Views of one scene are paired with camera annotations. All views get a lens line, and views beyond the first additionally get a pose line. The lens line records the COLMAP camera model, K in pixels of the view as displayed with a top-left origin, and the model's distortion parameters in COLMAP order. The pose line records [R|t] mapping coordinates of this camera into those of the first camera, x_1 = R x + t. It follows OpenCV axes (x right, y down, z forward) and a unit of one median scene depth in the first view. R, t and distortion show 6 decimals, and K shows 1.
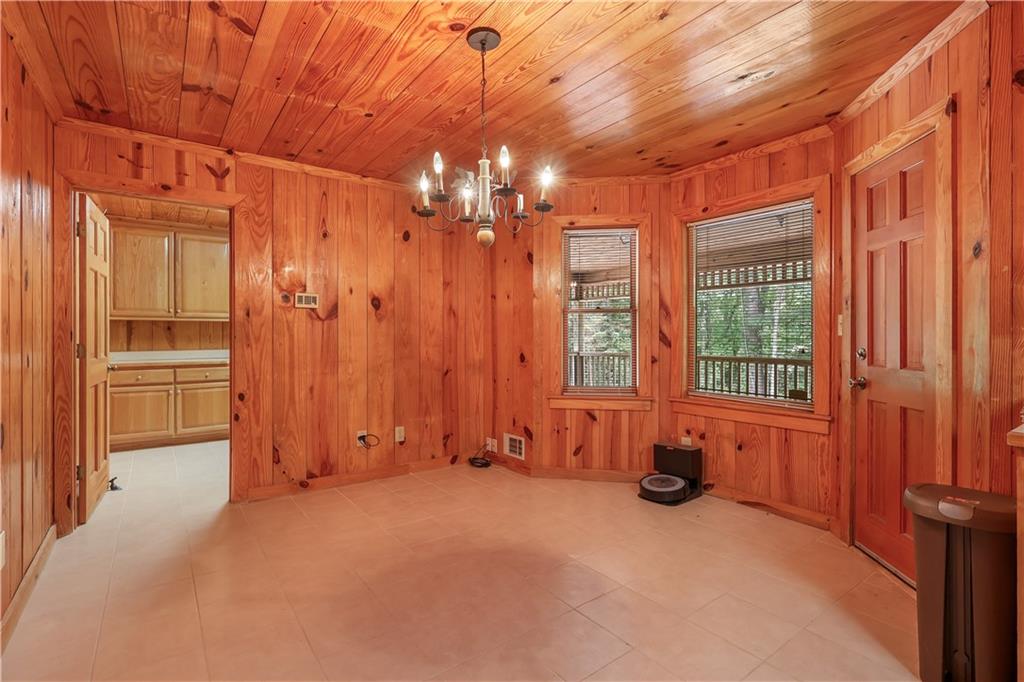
lens RADIAL K [[483.3, 0, 519.2], [0, 483.3, 337.9], [0, 0, 1]] dist [-0.003062, -0.001593]
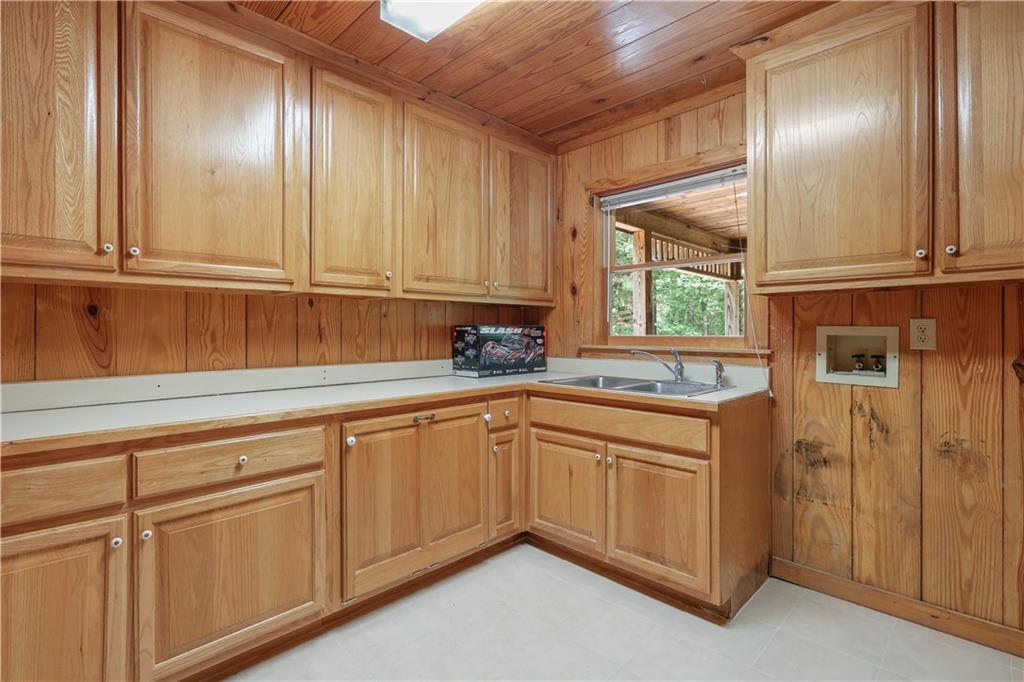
lens RADIAL K [[483.3, 0, 515.1], [0, 483.3, 331.9], [0, 0, 1]] dist [-0.003062, -0.001593]
pose [[0.988806, 0.000364, 0.149209, -0.515437], [0.000611, 0.999979, -0.006494, -0.002495], [-0.149208, 0.006512, 0.988784, 0.665621]]
